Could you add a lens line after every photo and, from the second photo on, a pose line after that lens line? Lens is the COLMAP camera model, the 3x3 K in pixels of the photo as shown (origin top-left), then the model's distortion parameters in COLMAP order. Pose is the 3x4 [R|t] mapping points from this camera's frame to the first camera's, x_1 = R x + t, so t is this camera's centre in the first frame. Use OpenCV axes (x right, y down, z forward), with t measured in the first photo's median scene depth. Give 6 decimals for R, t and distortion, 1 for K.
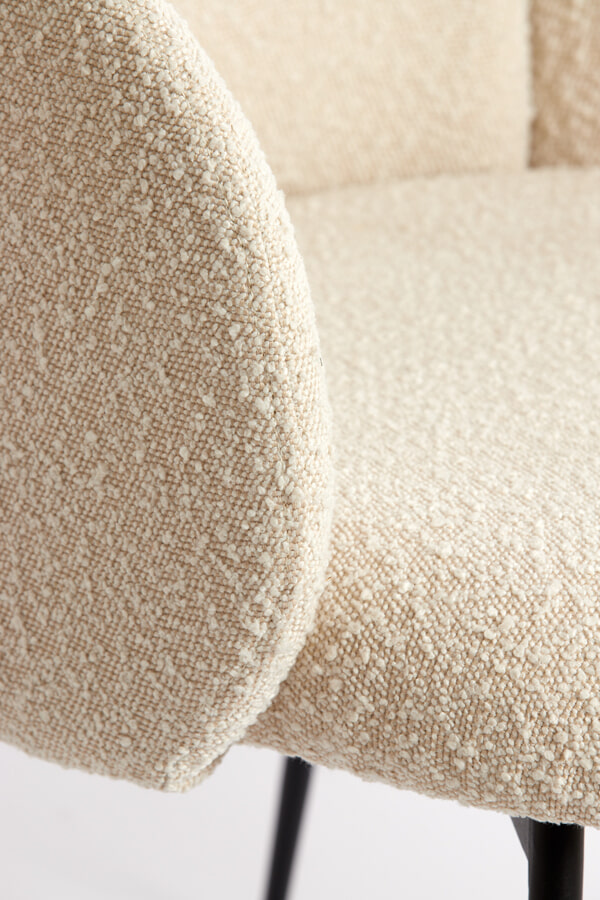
lens RADIAL K [[5194.8, 0, 300.0], [0, 5194.8, 449.9], [0, 0, 1]] dist [-0.264516, 0.000000]
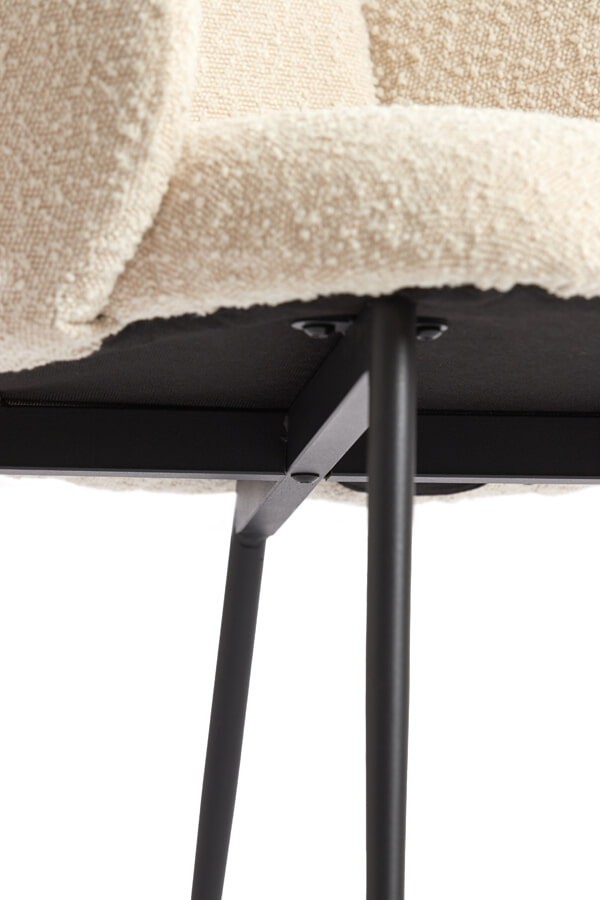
lens RADIAL K [[4507.2, 0, 300.6], [0, 4507.2, 449.7], [0, 0, 1]] dist [-0.184152, 0.000000]
pose [[0.999970, -0.005036, 0.005951, 0.023395], [0.007059, 0.908776, -0.417224, 0.522929], [-0.003307, 0.417253, 0.908784, 0.102700]]
